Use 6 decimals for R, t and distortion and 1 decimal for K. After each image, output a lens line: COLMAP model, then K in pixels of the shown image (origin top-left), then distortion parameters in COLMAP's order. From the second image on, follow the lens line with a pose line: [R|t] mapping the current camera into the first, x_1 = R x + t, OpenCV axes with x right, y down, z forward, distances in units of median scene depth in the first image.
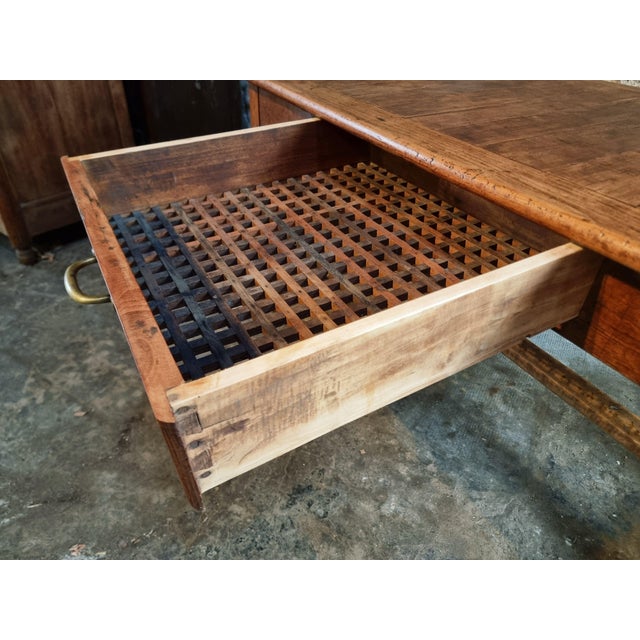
lens RADIAL K [[452.3, 0, 325.6], [0, 452.3, 322.5], [0, 0, 1]] dist [0.018057, -0.010829]
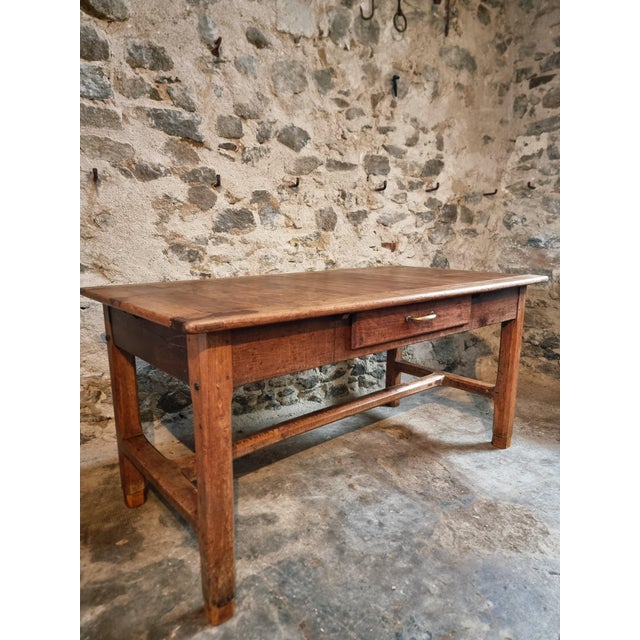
lens RADIAL K [[445.4, 0, 314.2], [0, 445.4, 326.5], [0, 0, 1]] dist [0.062872, -0.063665]
pose [[0.438862, -0.224122, 0.870155, -0.820832], [0.555742, 0.828663, -0.066853, -0.241842], [-0.706082, 0.512920, 0.488223, 0.264427]]
